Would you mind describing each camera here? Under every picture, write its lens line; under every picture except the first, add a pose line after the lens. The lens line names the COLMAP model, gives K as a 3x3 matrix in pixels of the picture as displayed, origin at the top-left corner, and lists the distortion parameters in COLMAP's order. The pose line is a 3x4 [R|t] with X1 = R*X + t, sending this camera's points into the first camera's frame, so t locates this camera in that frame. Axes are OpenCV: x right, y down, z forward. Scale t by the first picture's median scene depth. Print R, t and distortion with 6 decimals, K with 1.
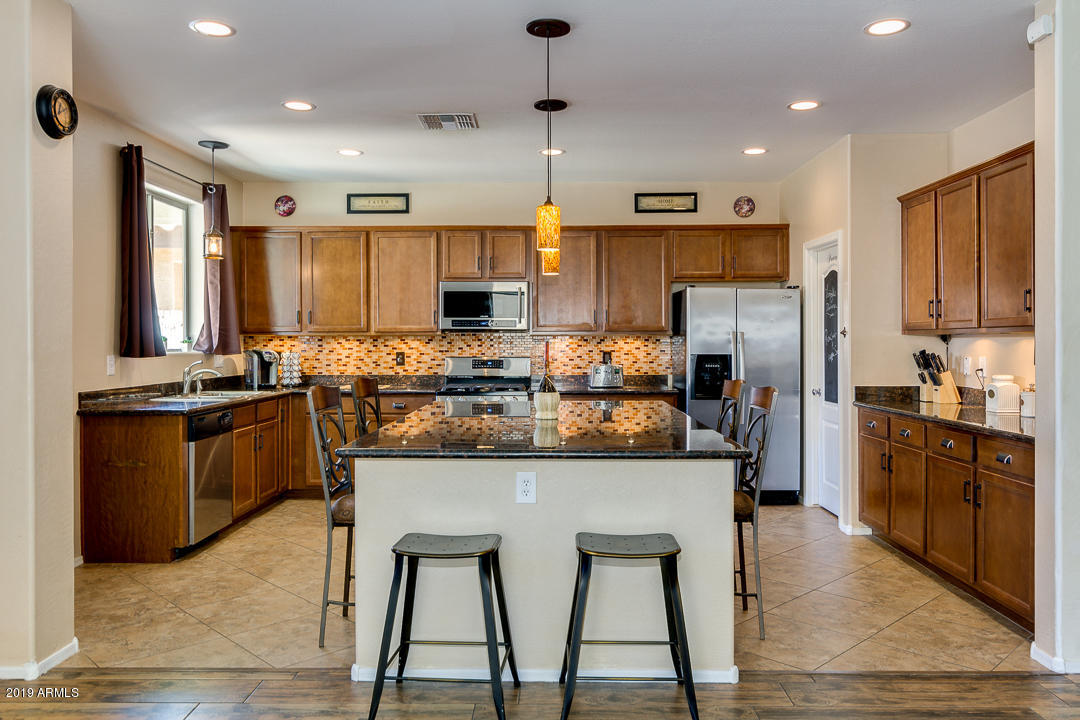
lens RADIAL K [[797.3, 0, 554.3], [0, 797.3, 350.0], [0, 0, 1]] dist [-0.002929, -0.000341]
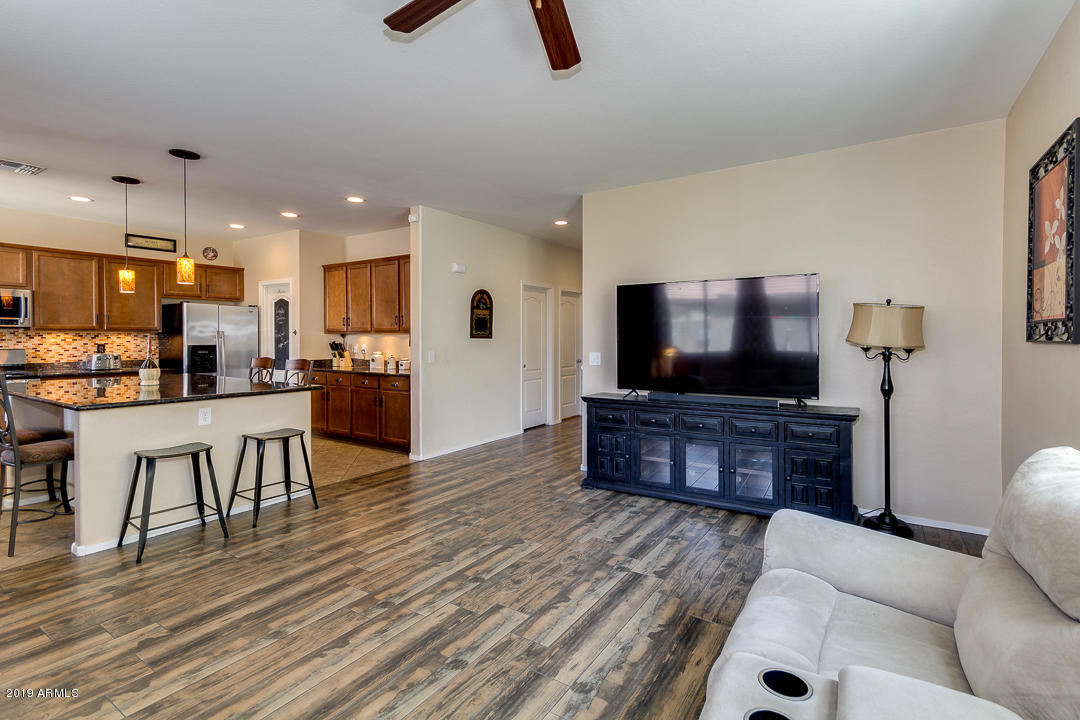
lens RADIAL K [[500.7, 0, 544.2], [0, 500.7, 342.4], [0, 0, 1]] dist [0.002688, 0.000282]
pose [[0.542838, -0.006656, 0.839811, -0.275822], [0.008119, 0.999963, 0.002677, 0.003196], [-0.839798, 0.005366, 0.542873, -0.131369]]
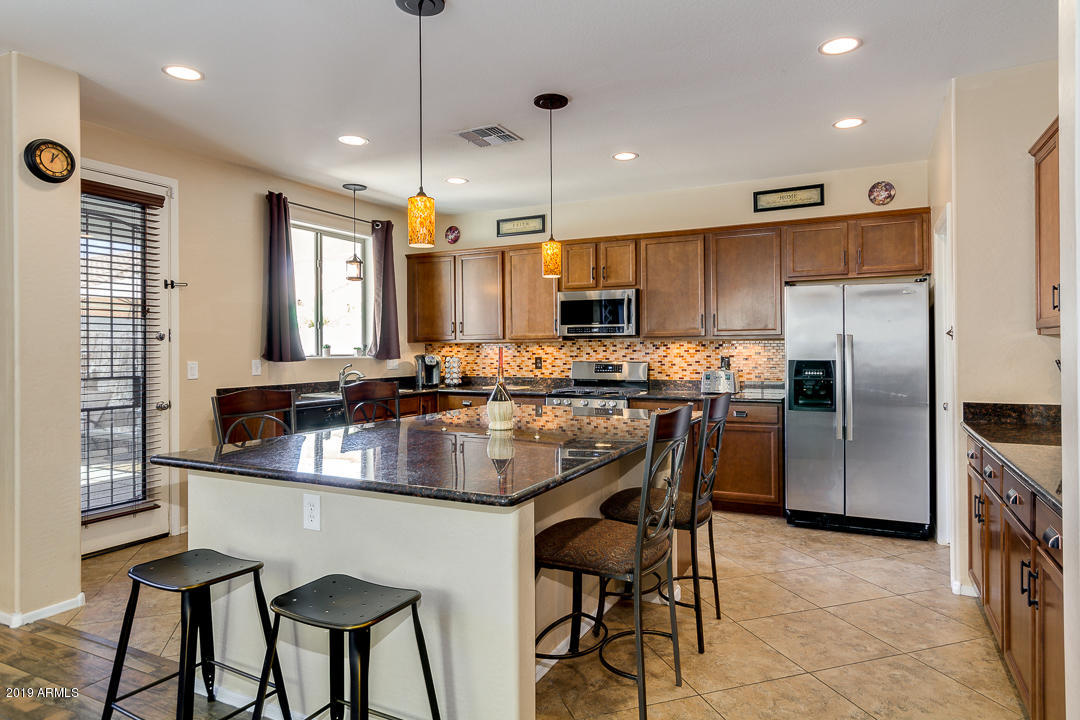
lens RADIAL K [[639.1, 0, 560.5], [0, 639.1, 348.5], [0, 0, 1]] dist [0.002711, 0.001123]
pose [[0.900297, -0.004420, -0.435254, 0.250648], [0.000341, 0.999955, -0.009448, -0.000903], [0.435276, 0.008357, 0.900258, 0.229681]]
